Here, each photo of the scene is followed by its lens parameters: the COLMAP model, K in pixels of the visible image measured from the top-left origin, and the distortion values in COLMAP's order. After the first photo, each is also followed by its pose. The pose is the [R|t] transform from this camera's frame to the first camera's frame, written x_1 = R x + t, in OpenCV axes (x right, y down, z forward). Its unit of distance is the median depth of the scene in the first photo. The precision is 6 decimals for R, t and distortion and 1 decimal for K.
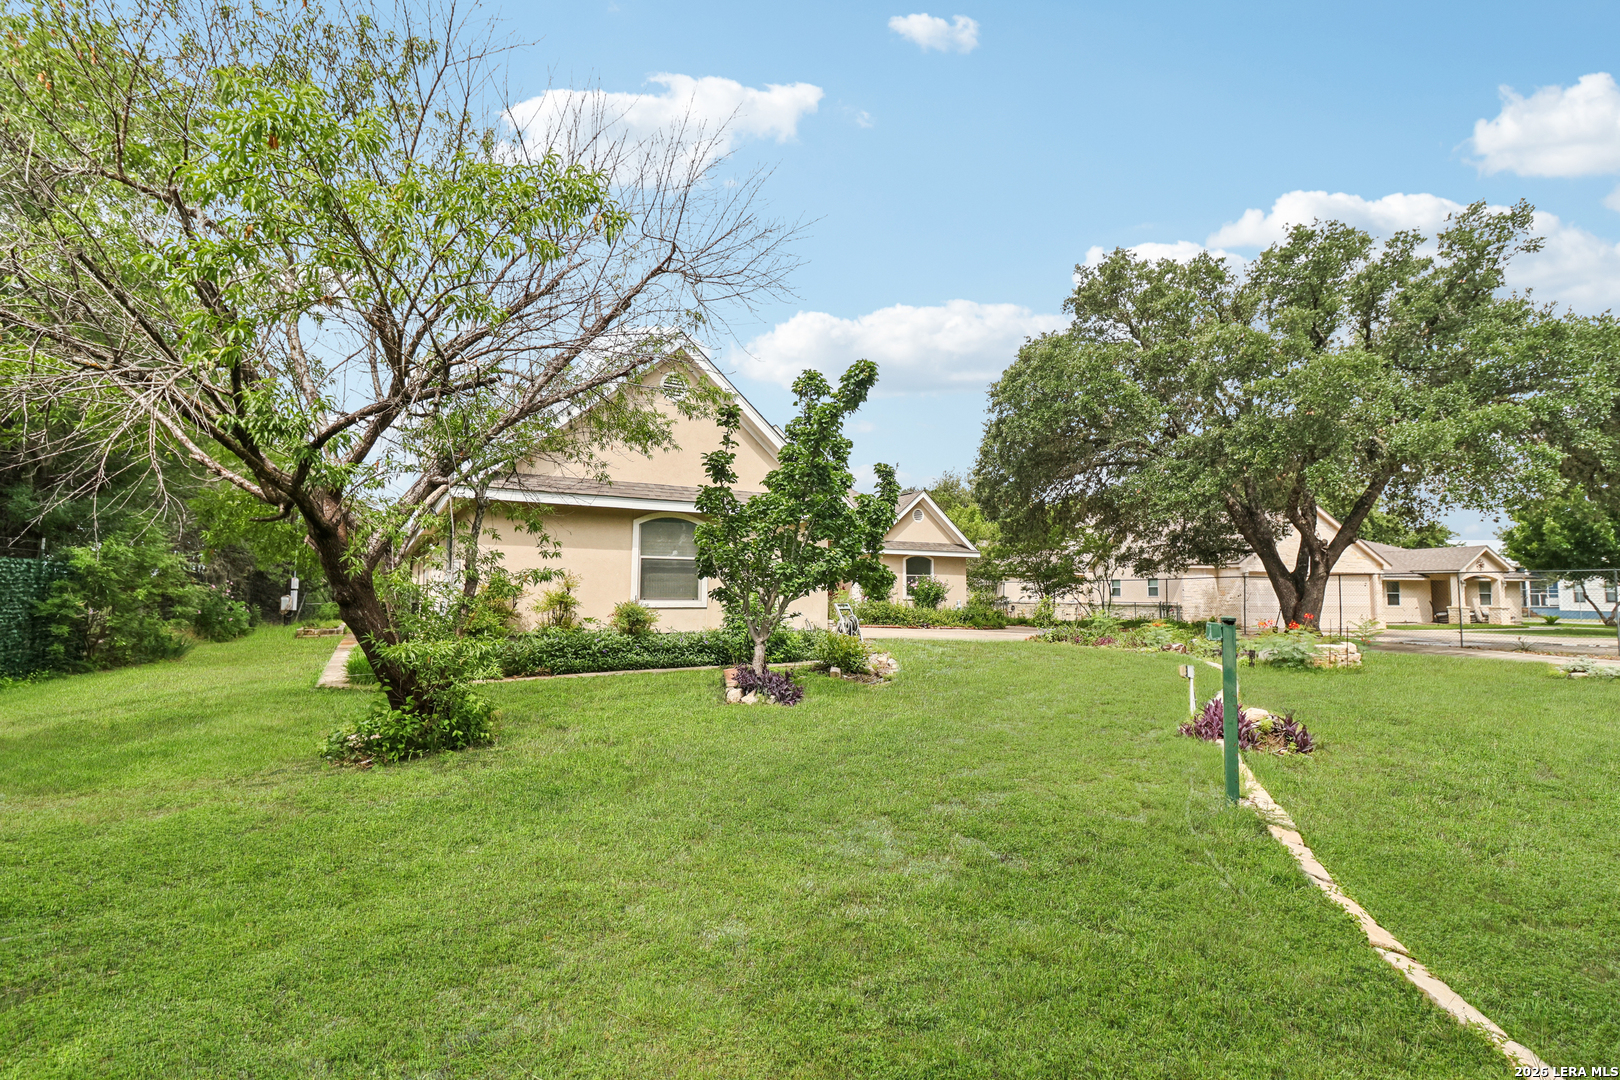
lens RADIAL K [[768.4, 0, 808.5], [0, 768.4, 538.5], [0, 0, 1]] dist [0.003861, -0.001096]
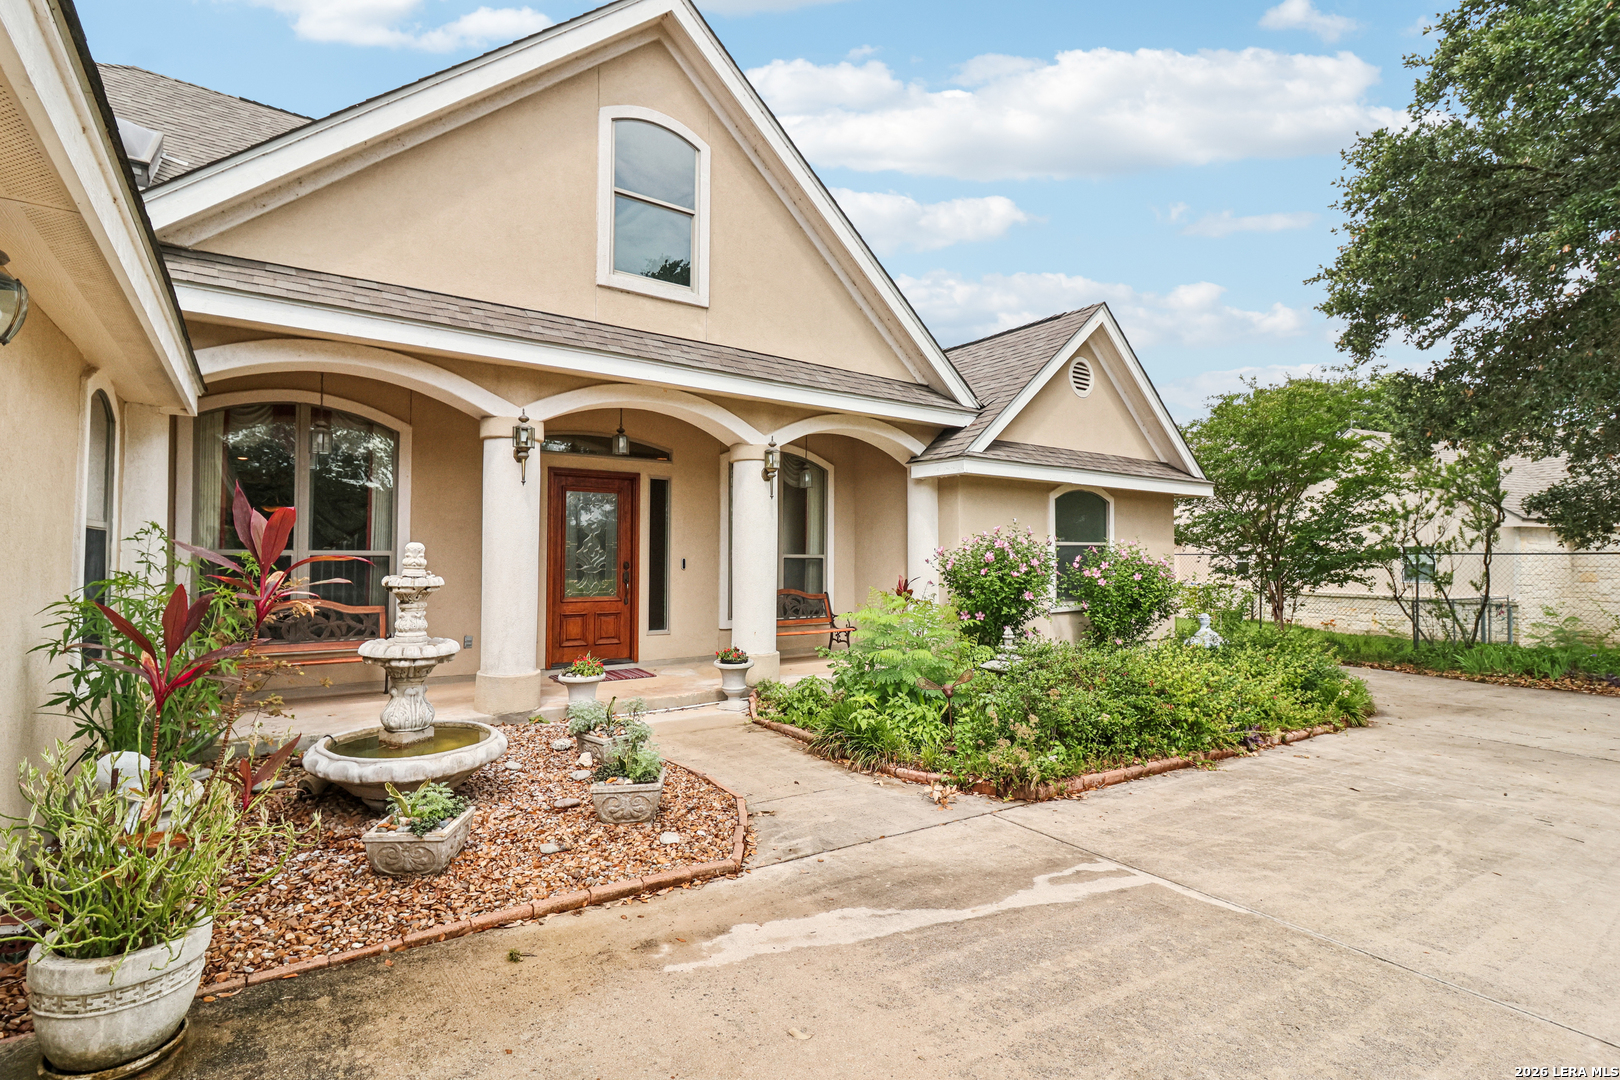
lens RADIAL K [[768.4, 0, 820.2], [0, 768.4, 545.2], [0, 0, 1]] dist [0.003861, -0.001096]
pose [[0.991894, 0.002073, 0.127049, -0.024885], [-0.008860, 0.998561, 0.052882, 0.031688], [-0.126756, -0.053579, 0.990486, 0.659853]]
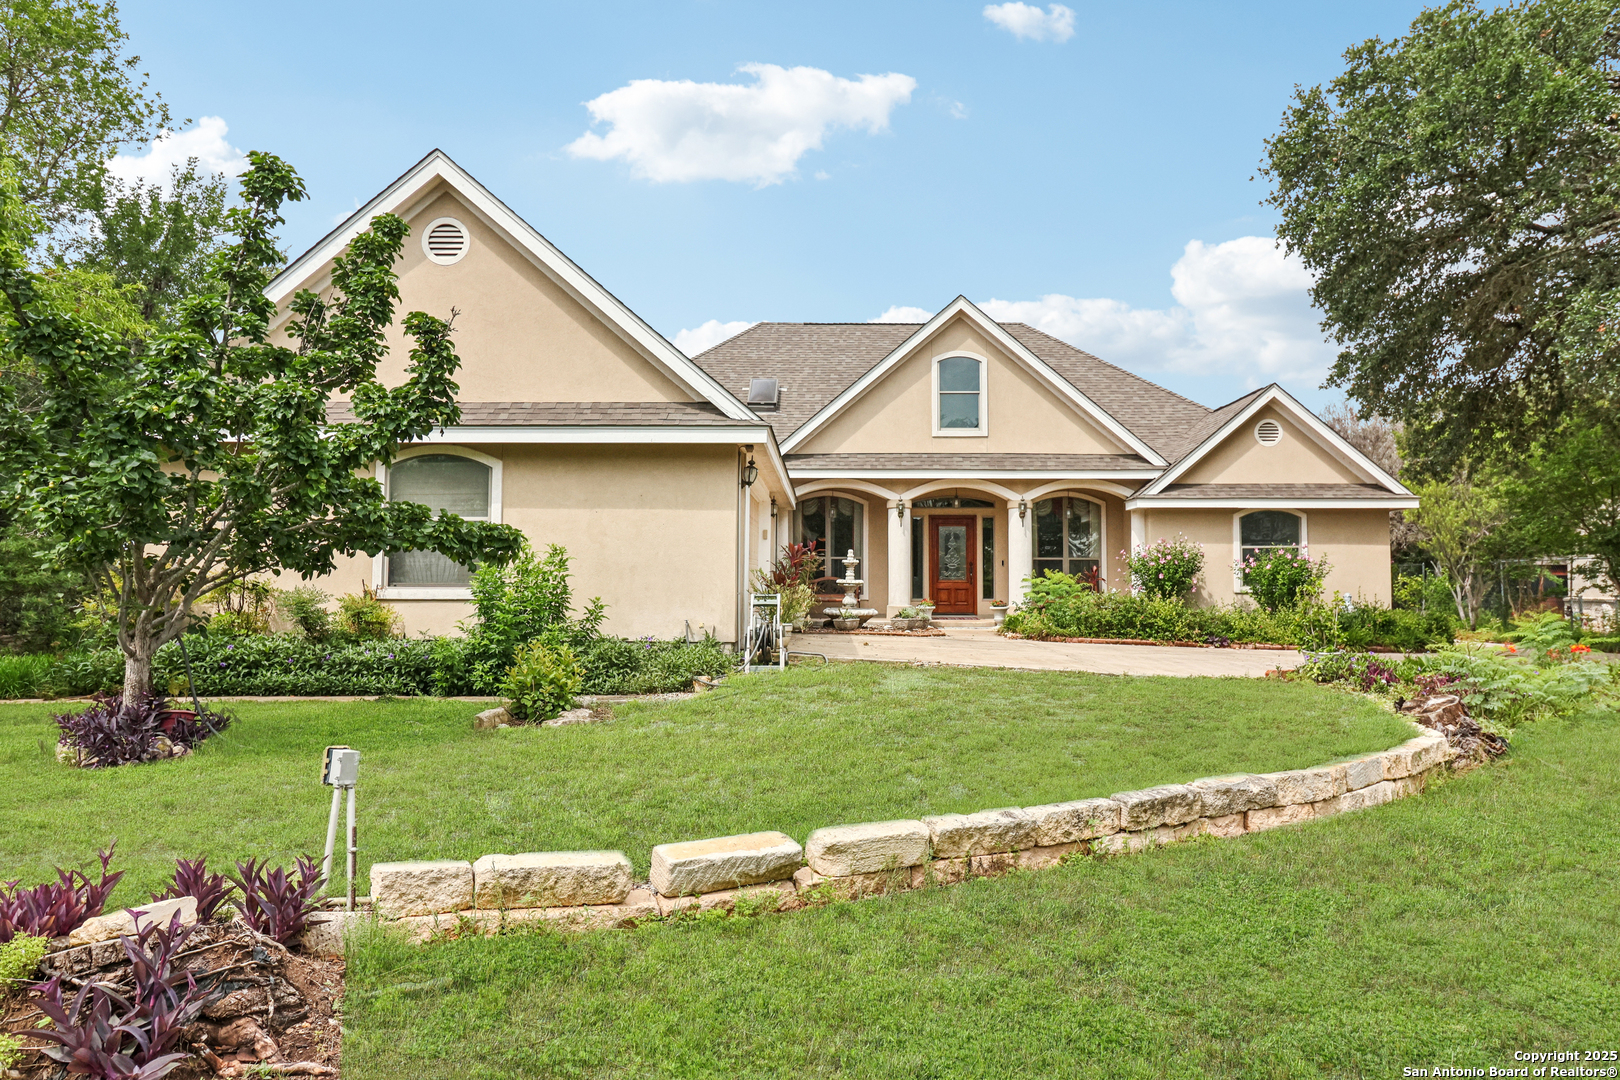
lens RADIAL K [[1109.4, 0, 811.3], [0, 1109.4, 542.8], [0, 0, 1]] dist [0.001651, 0.000253]
pose [[0.858430, -0.018265, -0.512606, 0.263172], [0.034586, 0.999152, 0.022318, 0.017847], [0.511764, -0.036888, 0.858334, 0.193099]]
